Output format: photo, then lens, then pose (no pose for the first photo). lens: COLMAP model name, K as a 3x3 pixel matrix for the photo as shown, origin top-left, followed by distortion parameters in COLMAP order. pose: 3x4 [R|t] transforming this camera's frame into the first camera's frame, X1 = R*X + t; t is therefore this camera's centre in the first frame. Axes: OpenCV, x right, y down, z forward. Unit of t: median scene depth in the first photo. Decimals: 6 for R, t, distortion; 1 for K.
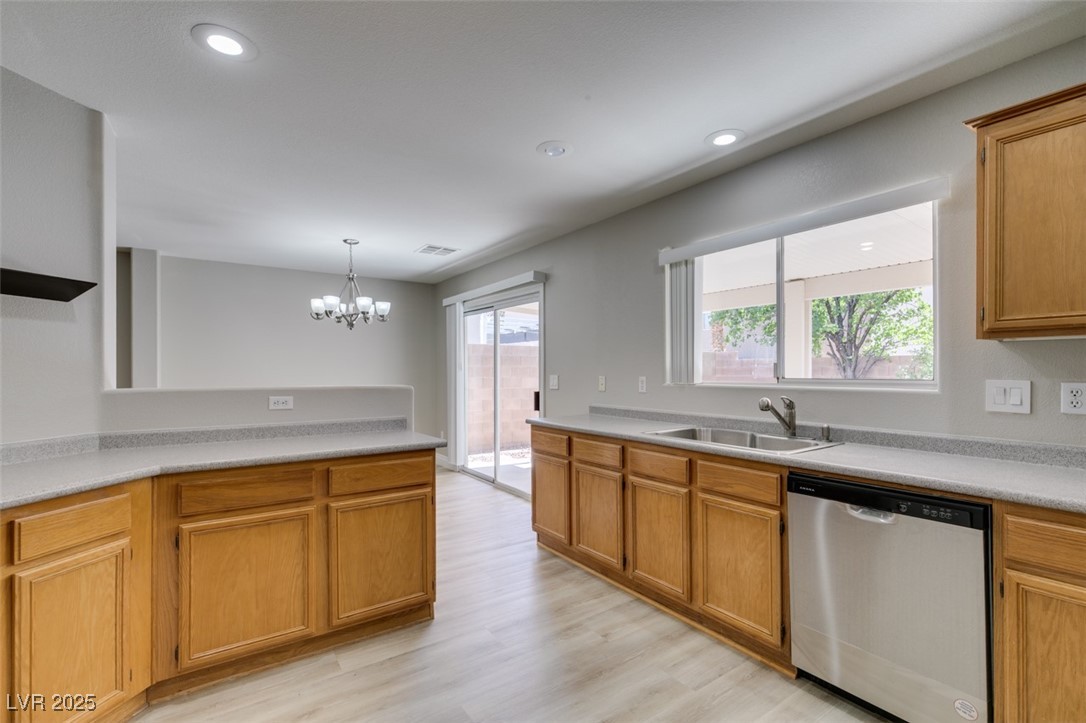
lens RADIAL K [[483.1, 0, 541.3], [0, 483.1, 371.8], [0, 0, 1]] dist [0.007527, -0.000802]
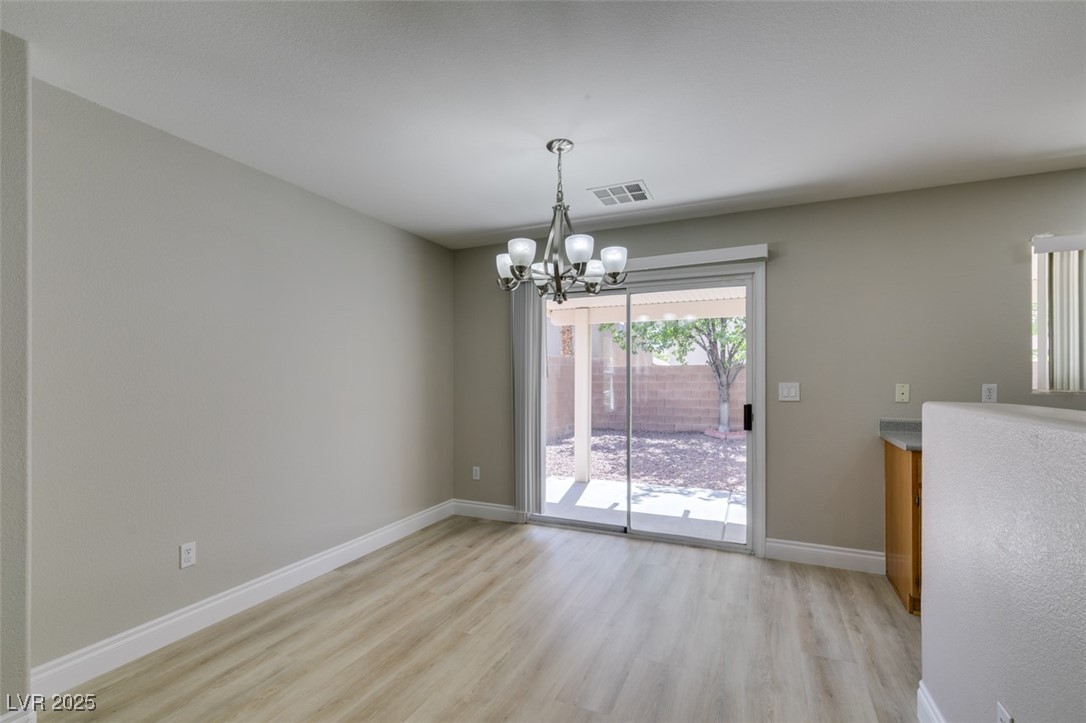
lens RADIAL K [[483.1, 0, 541.3], [0, 483.1, 371.8], [0, 0, 1]] dist [0.007527, -0.000802]
pose [[0.857891, 0.007022, 0.513783, -0.673989], [-0.000086, 0.999909, -0.013523, -0.000403], [-0.513831, 0.011557, 0.857814, 0.513512]]
